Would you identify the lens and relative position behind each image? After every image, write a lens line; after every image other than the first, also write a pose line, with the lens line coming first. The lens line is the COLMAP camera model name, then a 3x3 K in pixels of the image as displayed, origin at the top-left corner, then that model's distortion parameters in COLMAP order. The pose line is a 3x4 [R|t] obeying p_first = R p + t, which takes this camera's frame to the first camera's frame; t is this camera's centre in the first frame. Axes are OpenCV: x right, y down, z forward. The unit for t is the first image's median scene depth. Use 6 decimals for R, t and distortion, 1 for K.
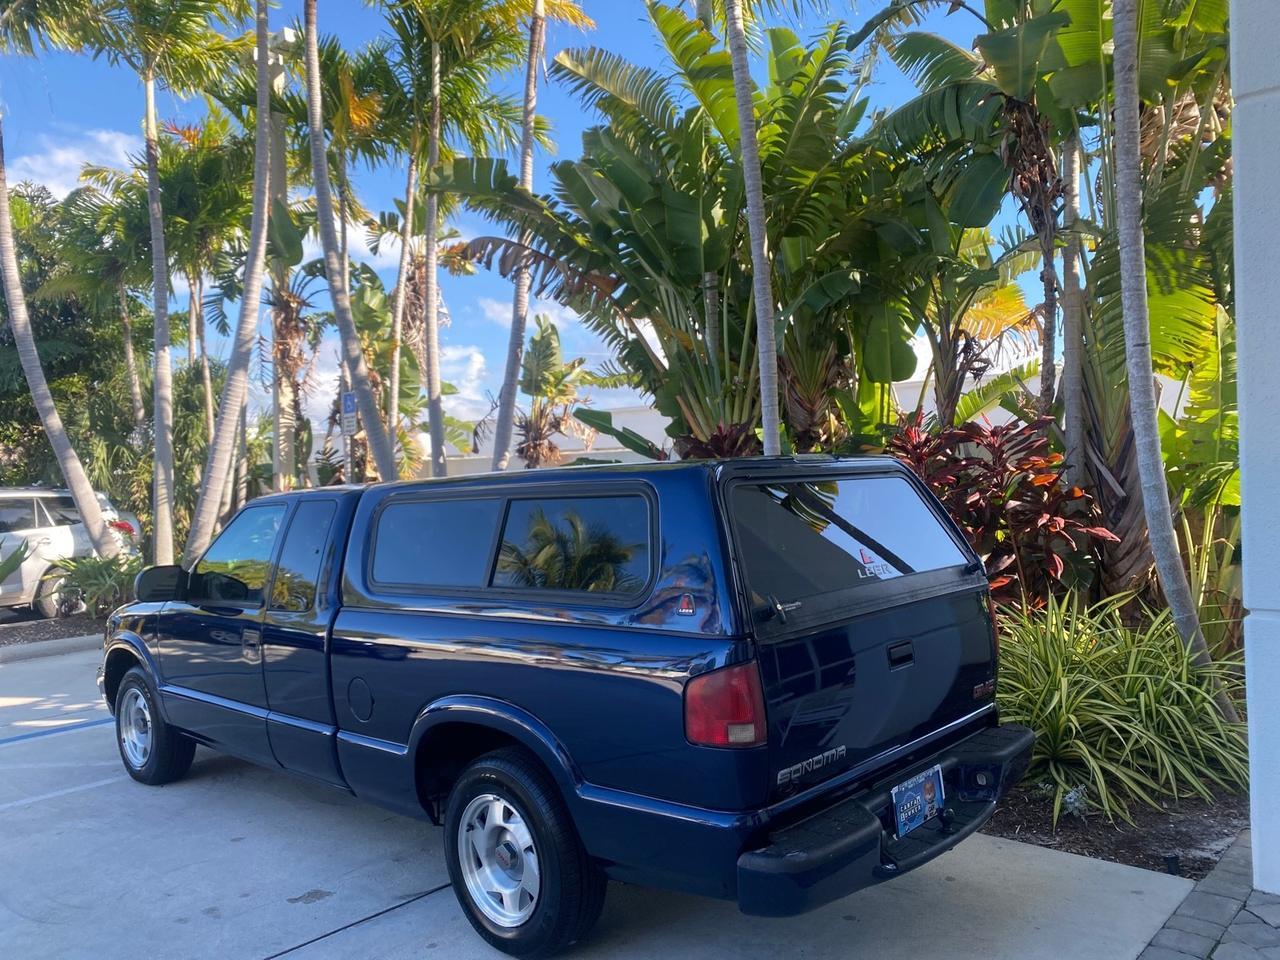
lens RADIAL K [[976.4, 0, 639.0], [0, 976.4, 479.2], [0, 0, 1]] dist [0.012292, -0.005642]
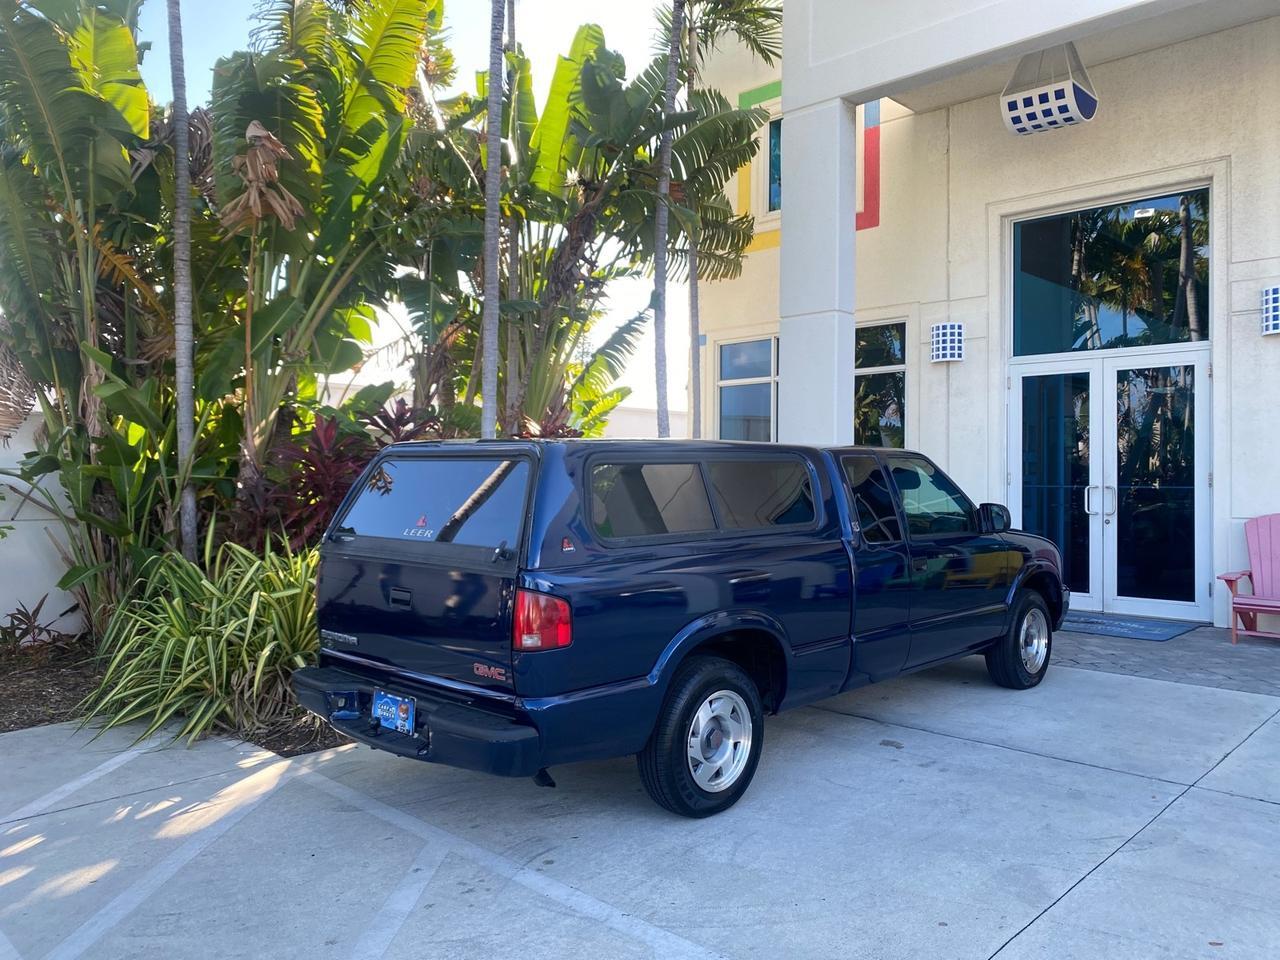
lens RADIAL K [[980.6, 0, 636.8], [0, 980.6, 474.2], [0, 0, 1]] dist [0.007444, -0.002616]
pose [[0.039245, 0.023789, 0.998946, -1.033764], [-0.003759, 0.999713, -0.023660, 0.048309], [-0.999223, -0.002827, 0.039323, 0.777173]]
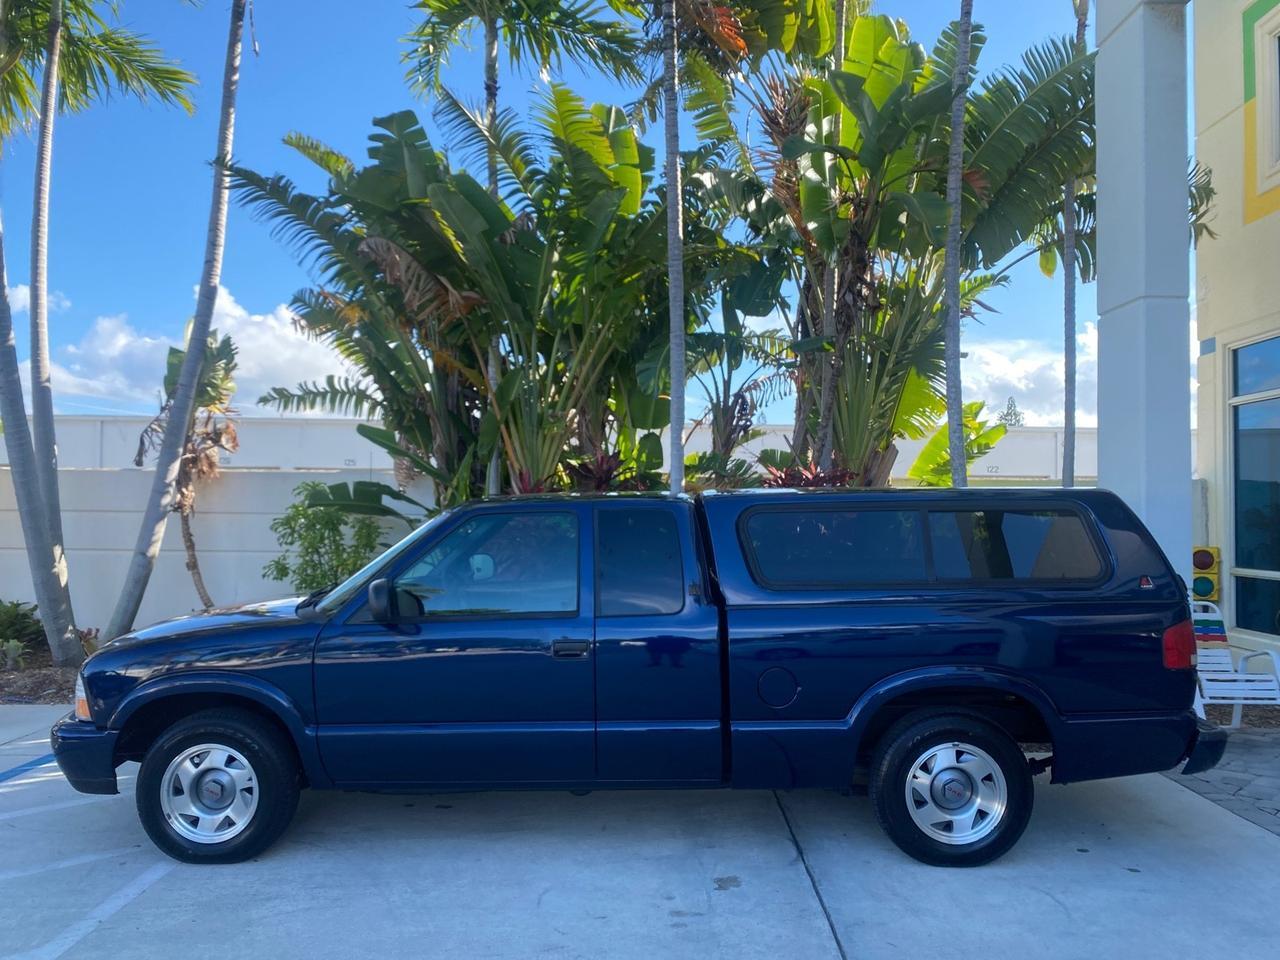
lens RADIAL K [[983.3, 0, 639.4], [0, 983.3, 474.5], [0, 0, 1]] dist [0.004007, 0.001421]
pose [[0.750413, 0.056363, 0.658561, -0.671225], [-0.026846, 0.998134, -0.054835, 0.029000], [-0.660423, 0.023469, 0.750527, 0.153275]]
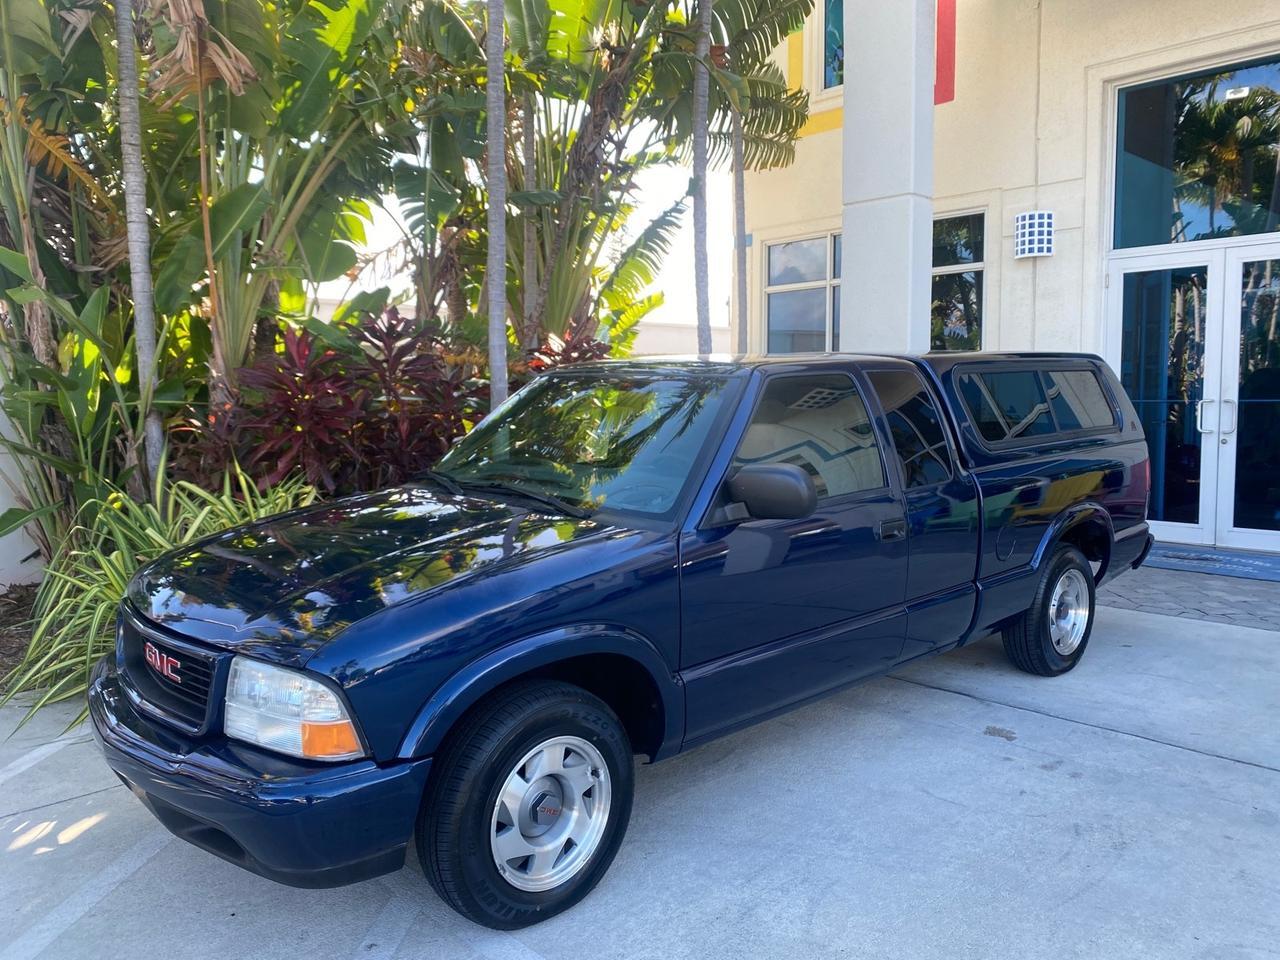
lens RADIAL K [[981.7, 0, 639.6], [0, 981.7, 472.9], [0, 0, 1]] dist [0.003973, 0.001663]
pose [[0.077573, -0.057940, 0.995302, -0.852253], [0.007788, 0.998315, 0.057509, 0.043573], [-0.996956, 0.003290, 0.077894, 0.781175]]
